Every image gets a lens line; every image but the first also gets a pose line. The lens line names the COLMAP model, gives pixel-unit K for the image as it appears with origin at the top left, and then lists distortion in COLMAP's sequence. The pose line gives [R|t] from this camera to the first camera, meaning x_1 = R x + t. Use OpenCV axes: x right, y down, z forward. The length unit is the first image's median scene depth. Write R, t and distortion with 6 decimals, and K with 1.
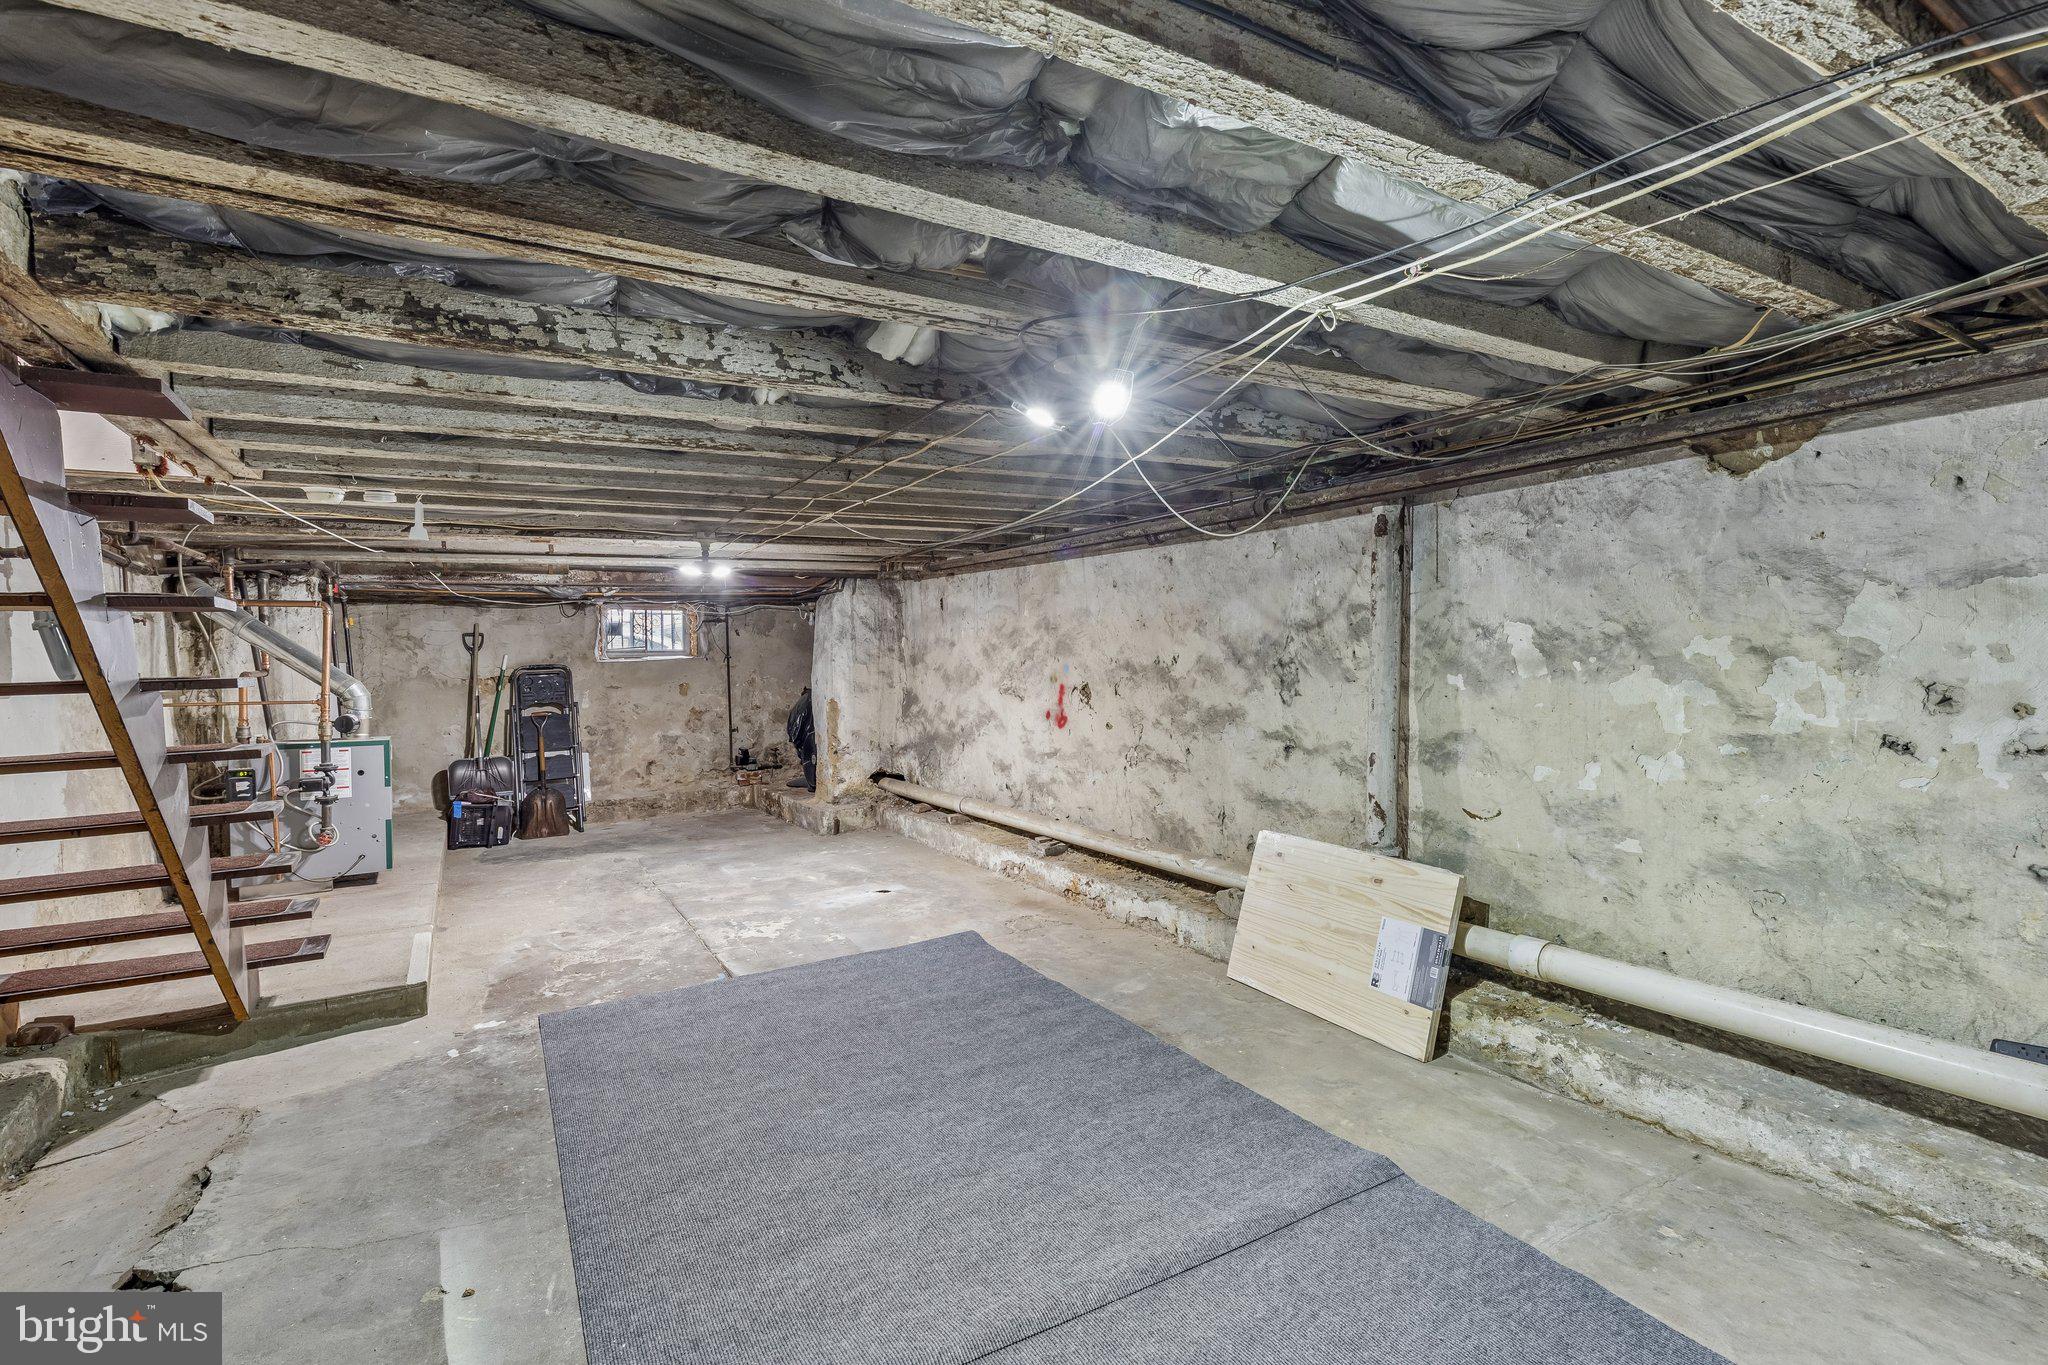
lens RADIAL K [[923.2, 0, 1029.2], [0, 923.2, 682.7], [0, 0, 1]] dist [0.006087, -0.000690]
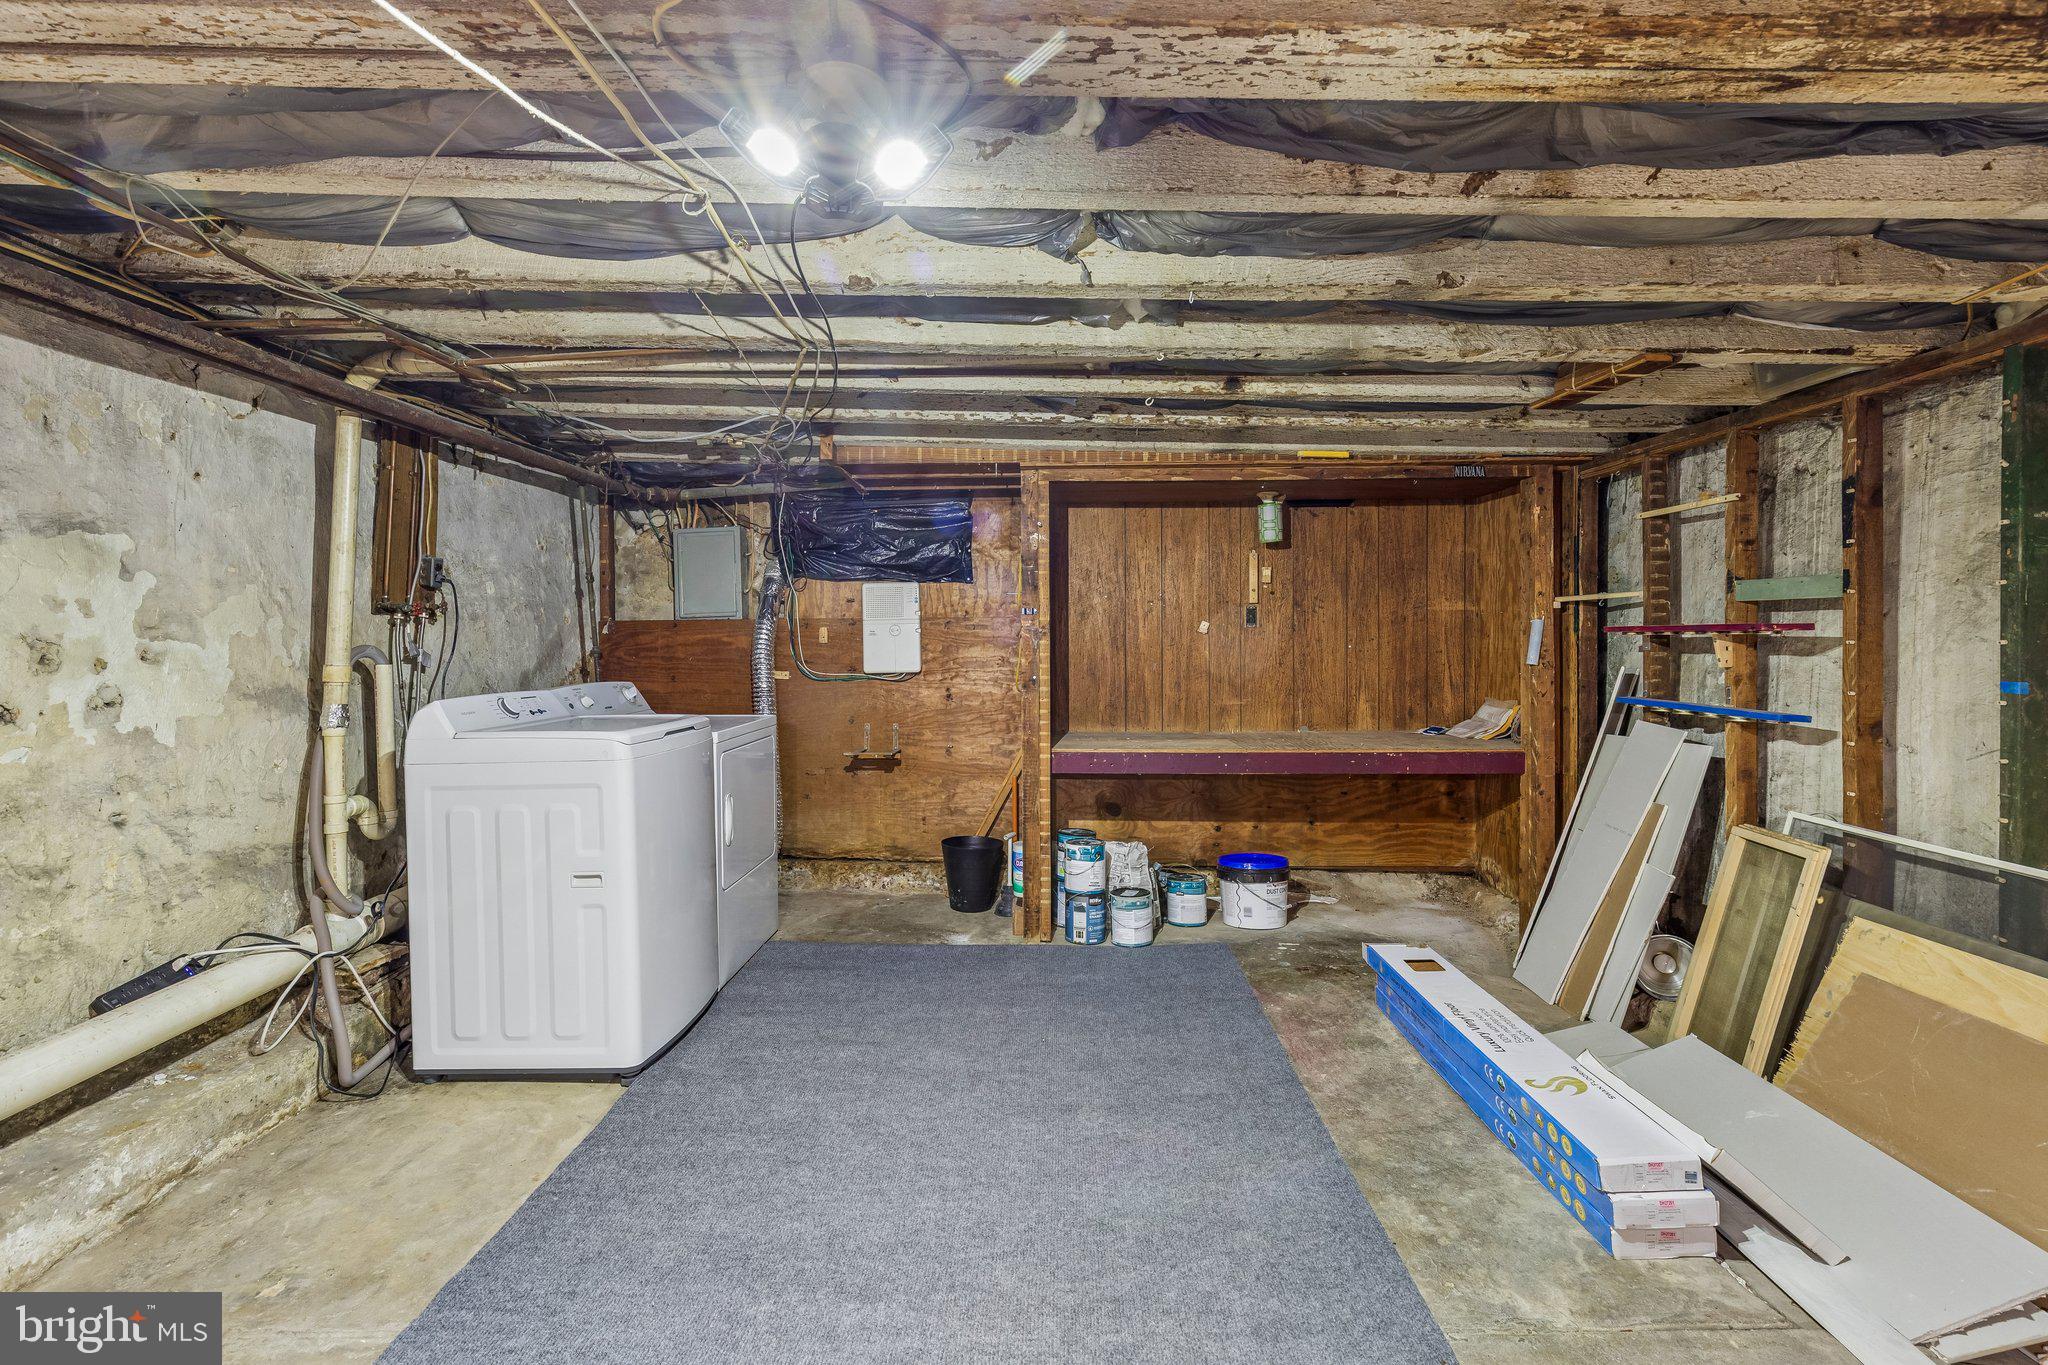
lens RADIAL K [[923.2, 0, 1029.2], [0, 923.2, 682.7], [0, 0, 1]] dist [0.006087, -0.000690]
pose [[-0.867059, -0.007571, 0.498147, -0.317951], [0.030483, 0.997205, 0.068213, 0.010320], [-0.497272, 0.074330, -0.864405, 1.342369]]
